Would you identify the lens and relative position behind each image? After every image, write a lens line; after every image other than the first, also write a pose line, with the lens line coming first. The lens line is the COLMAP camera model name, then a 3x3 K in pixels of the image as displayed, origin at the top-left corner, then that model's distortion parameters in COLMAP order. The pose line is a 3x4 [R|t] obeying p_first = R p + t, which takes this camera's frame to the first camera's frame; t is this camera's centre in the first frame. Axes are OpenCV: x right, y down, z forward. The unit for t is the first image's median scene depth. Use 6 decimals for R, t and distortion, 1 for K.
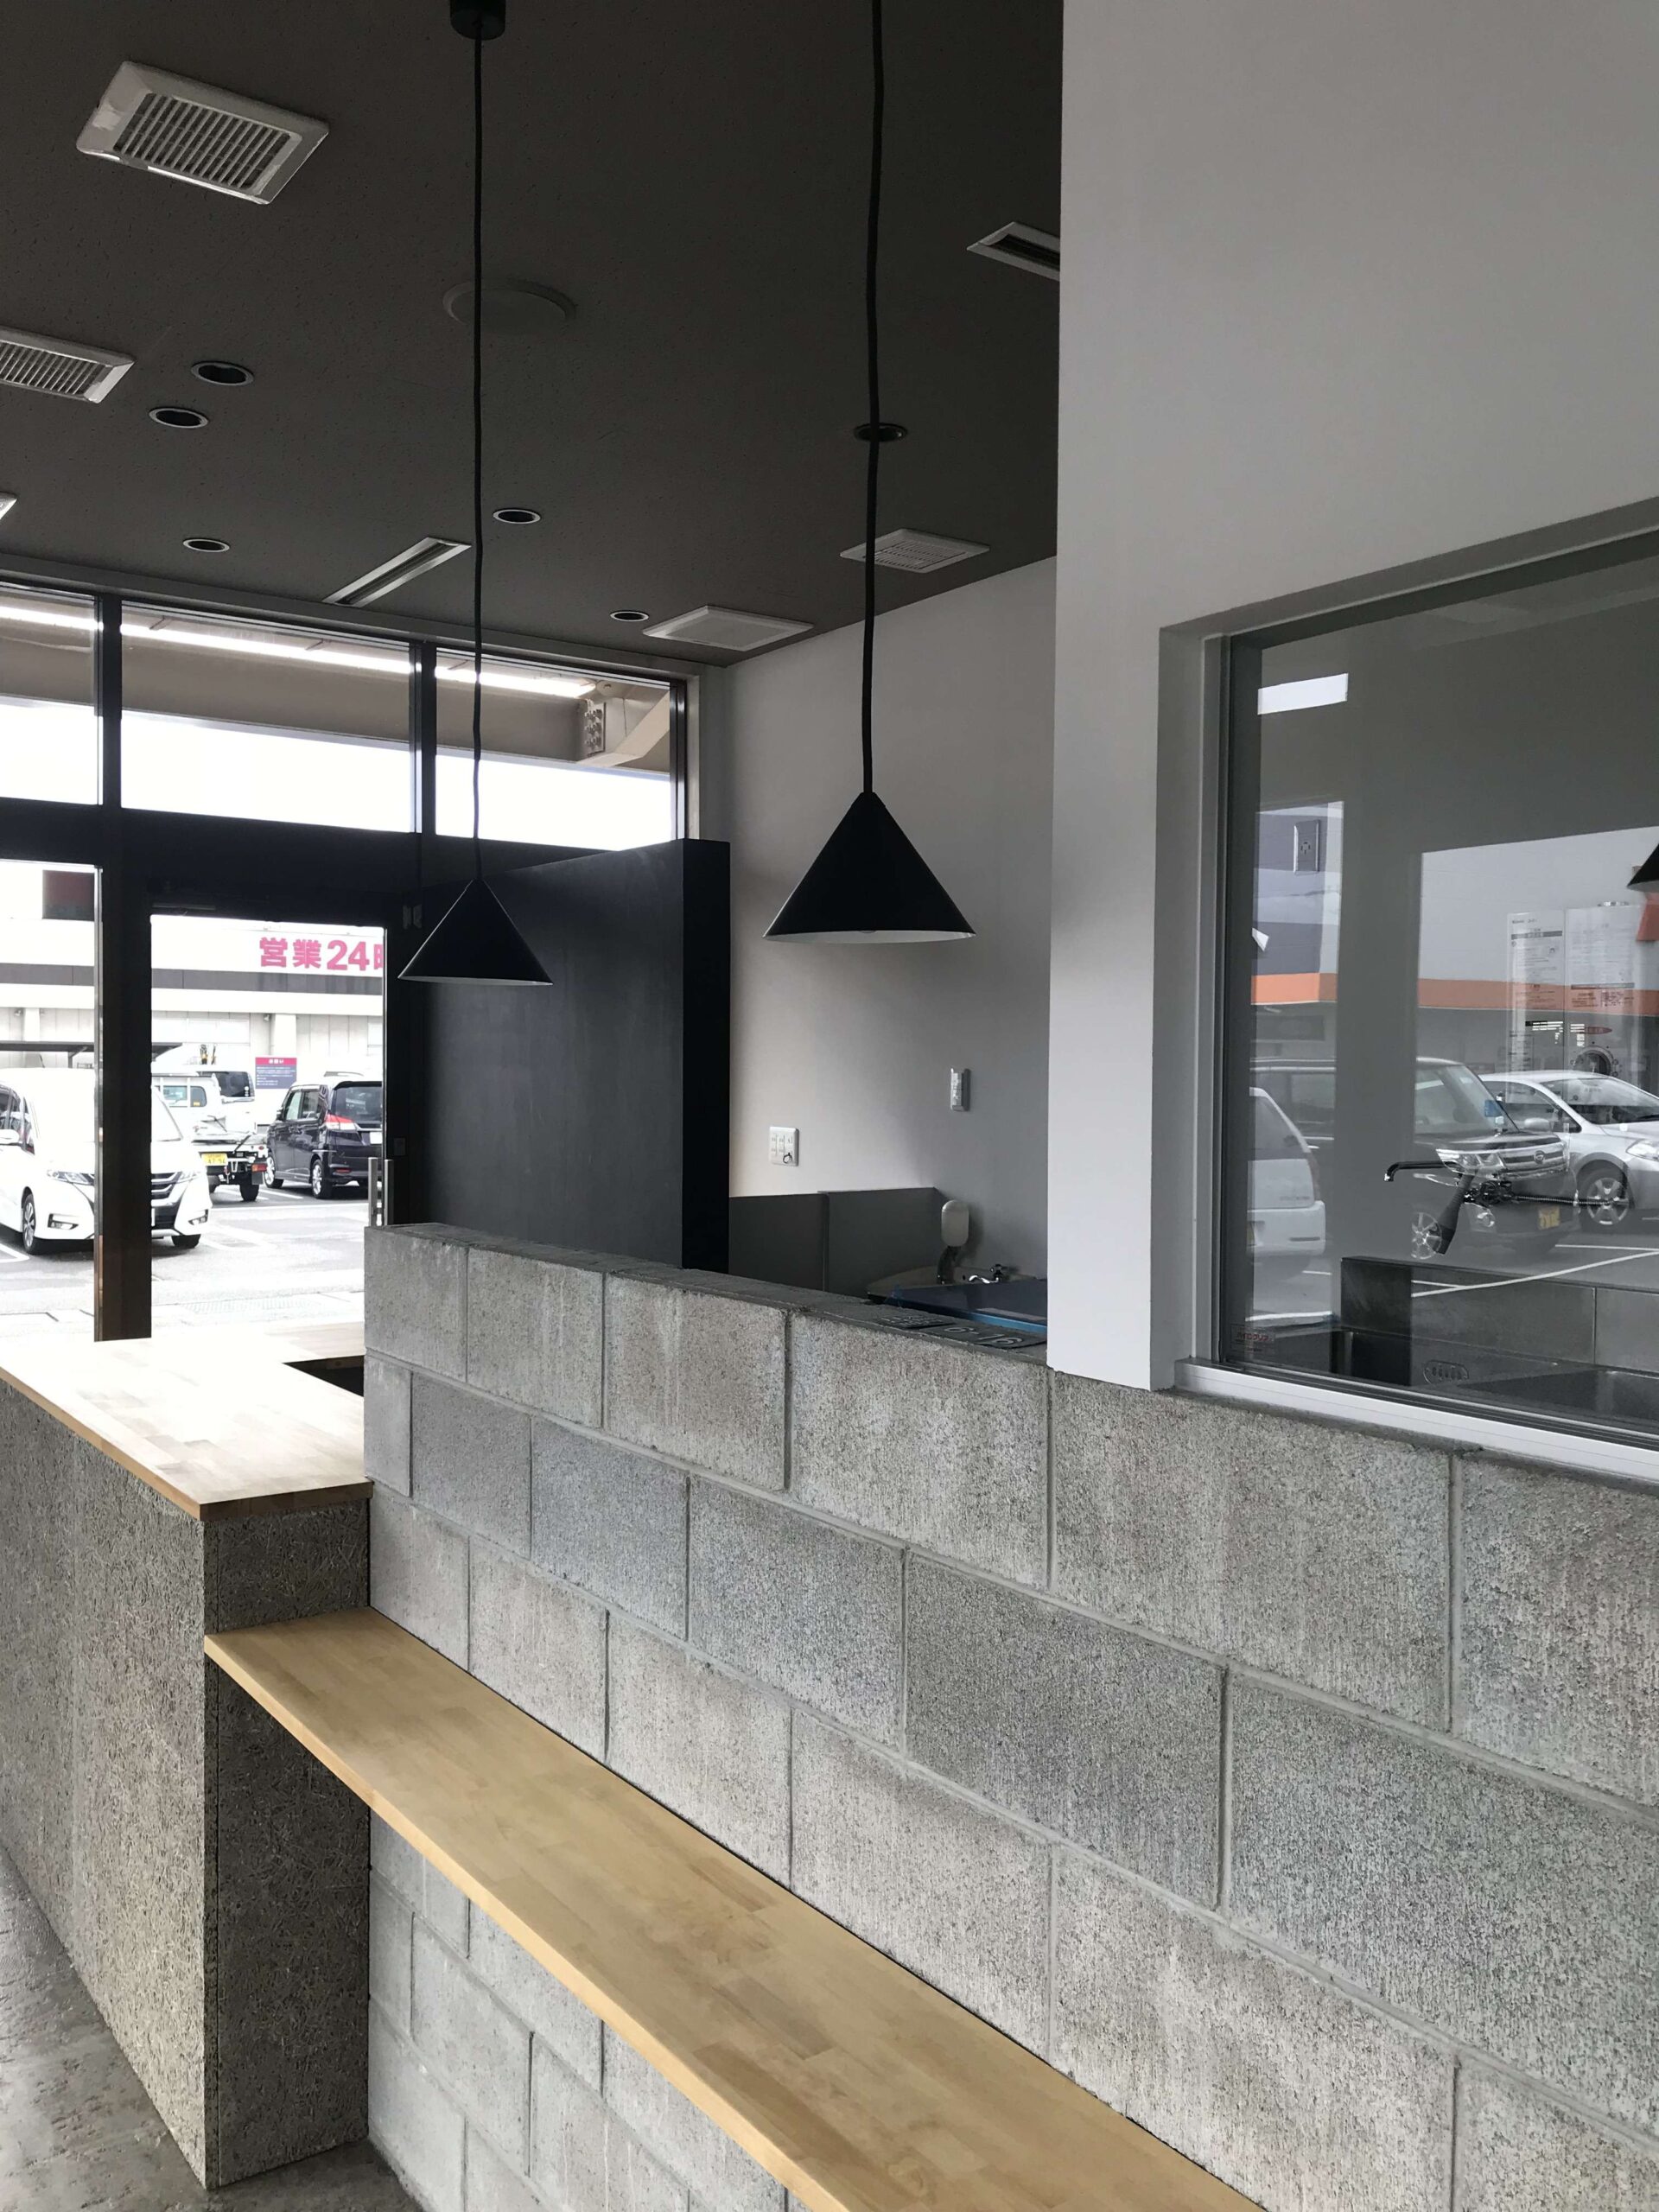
lens RADIAL K [[1814.0, 0, 830.2], [0, 1814.0, 1109.4], [0, 0, 1]] dist [0.009103, 0.001014]
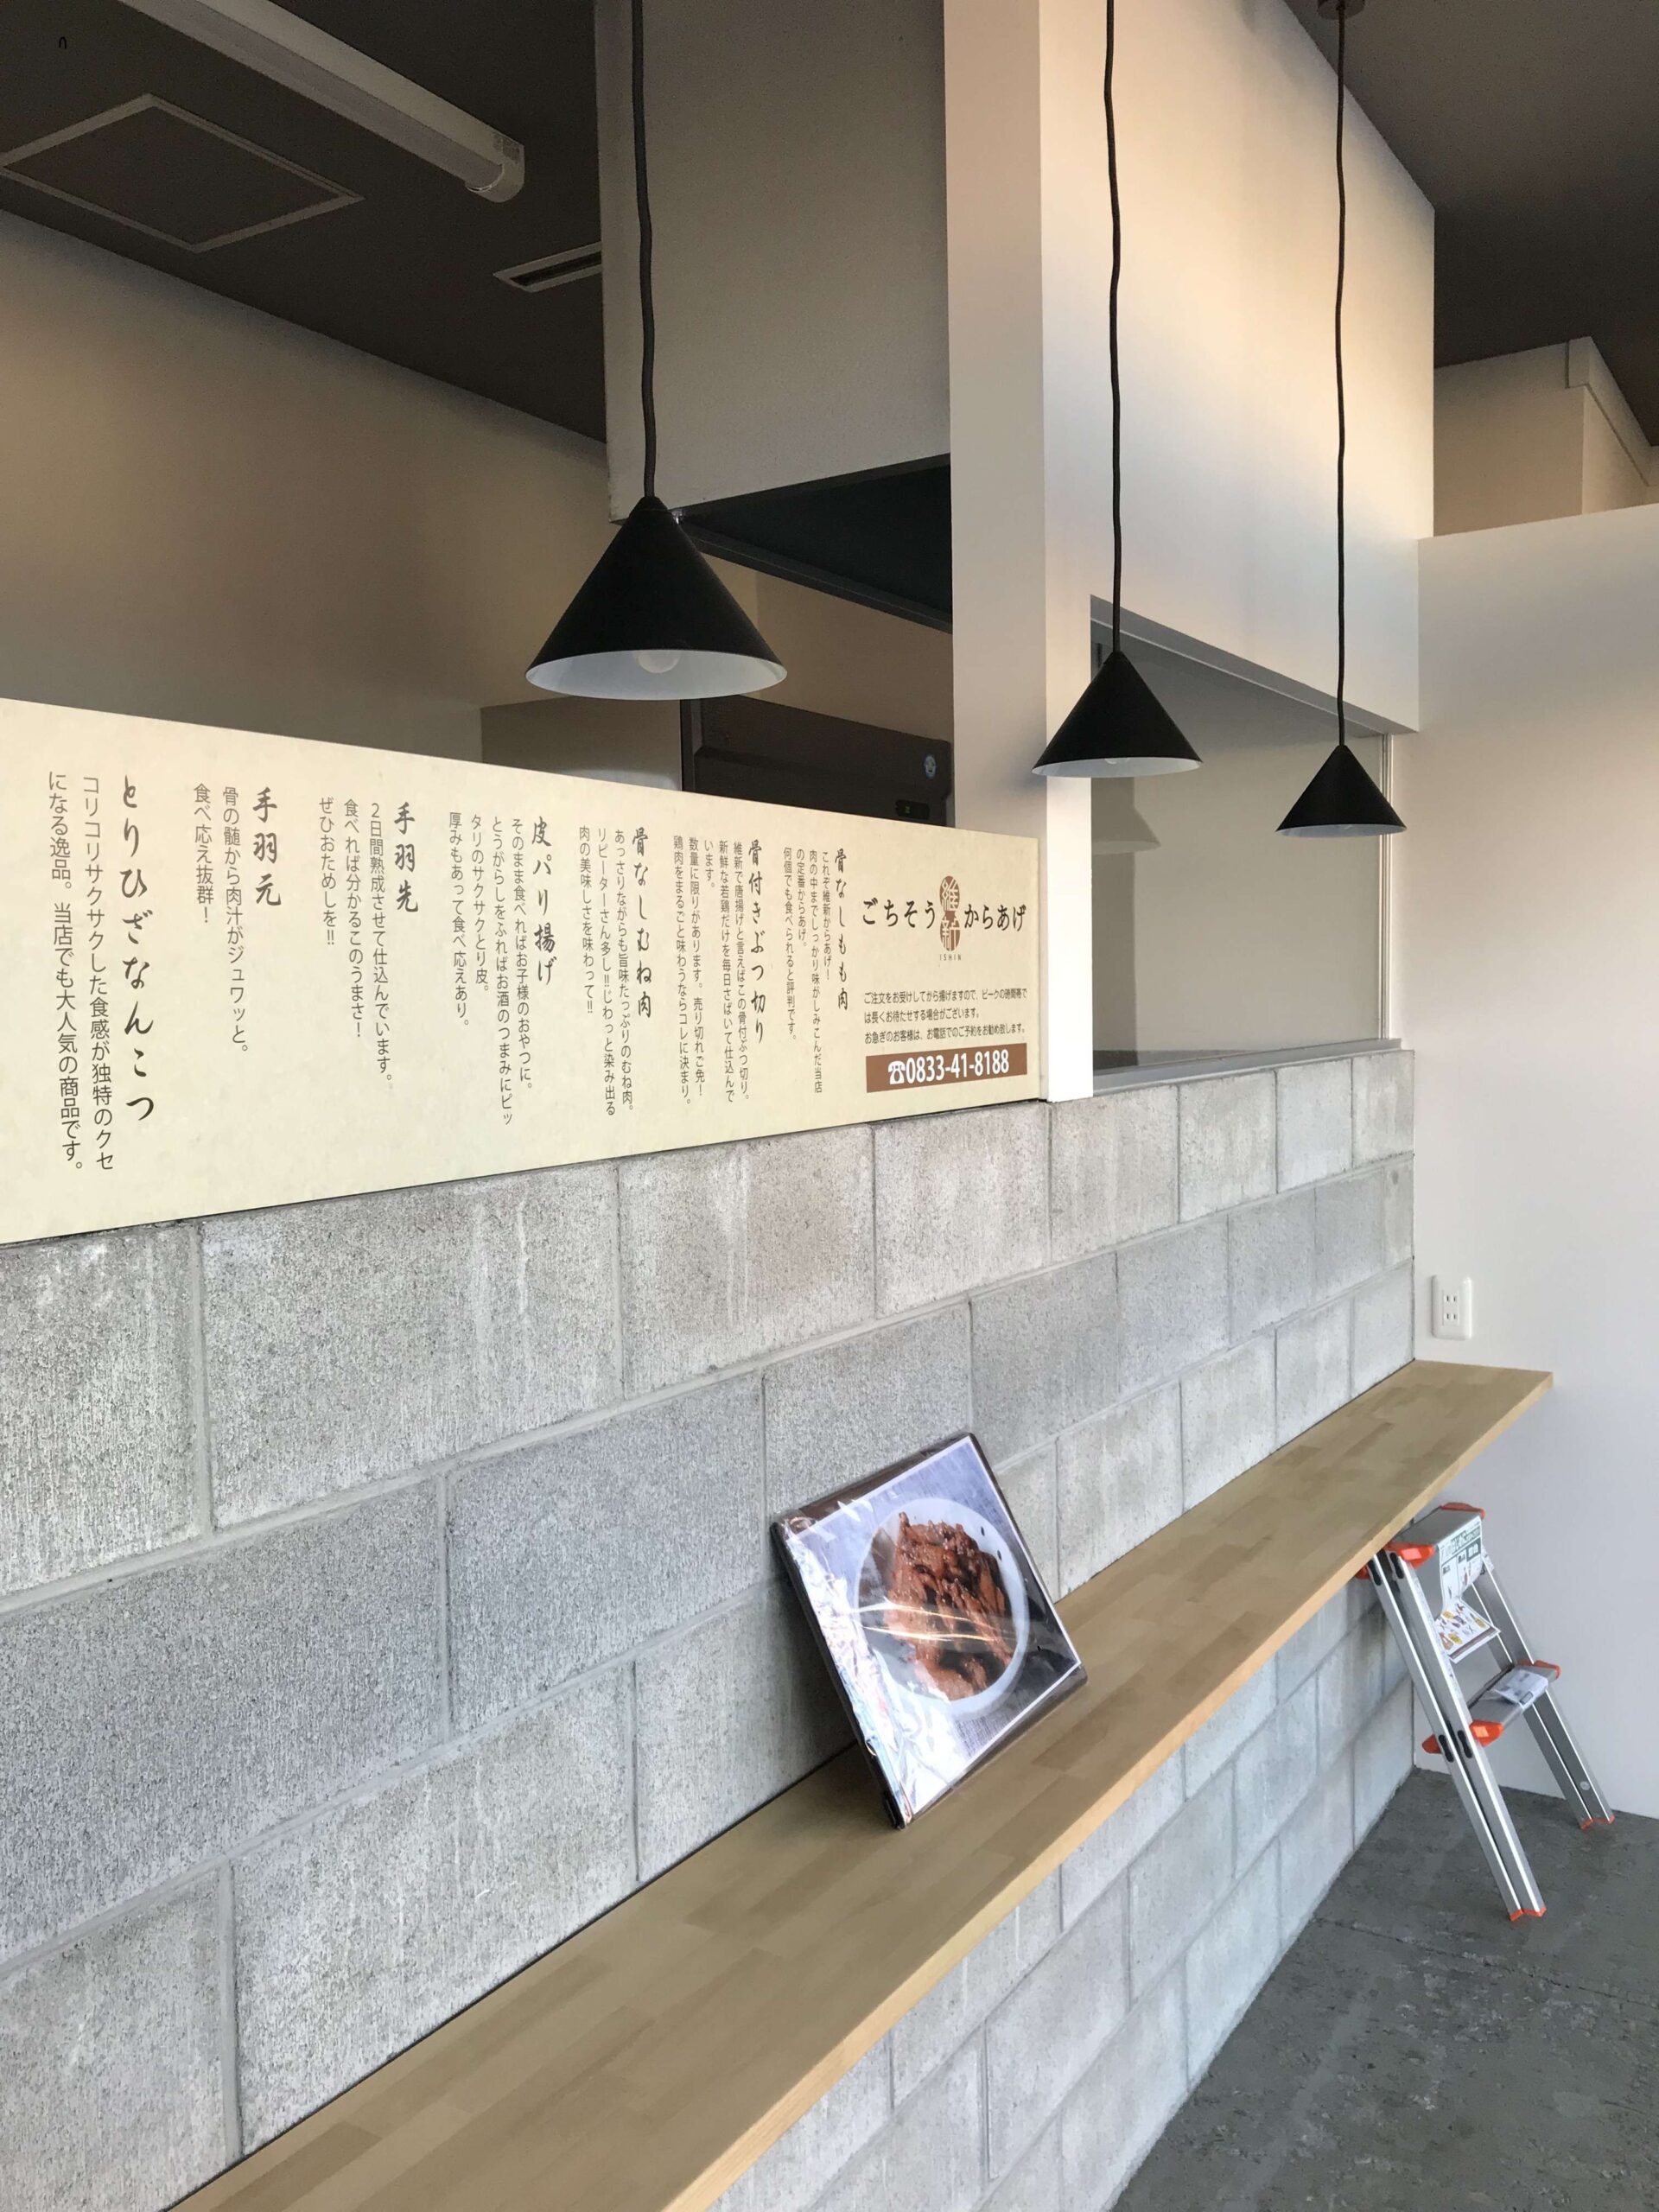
lens RADIAL K [[1814.0, 0, 830.3], [0, 1814.0, 1103.9], [0, 0, 1]] dist [0.009103, 0.001014]
pose [[-0.398234, -0.049026, 0.915973, -0.865840], [0.041859, 0.996559, 0.071539, 0.029020], [-0.916328, 0.066831, -0.394812, 1.353936]]
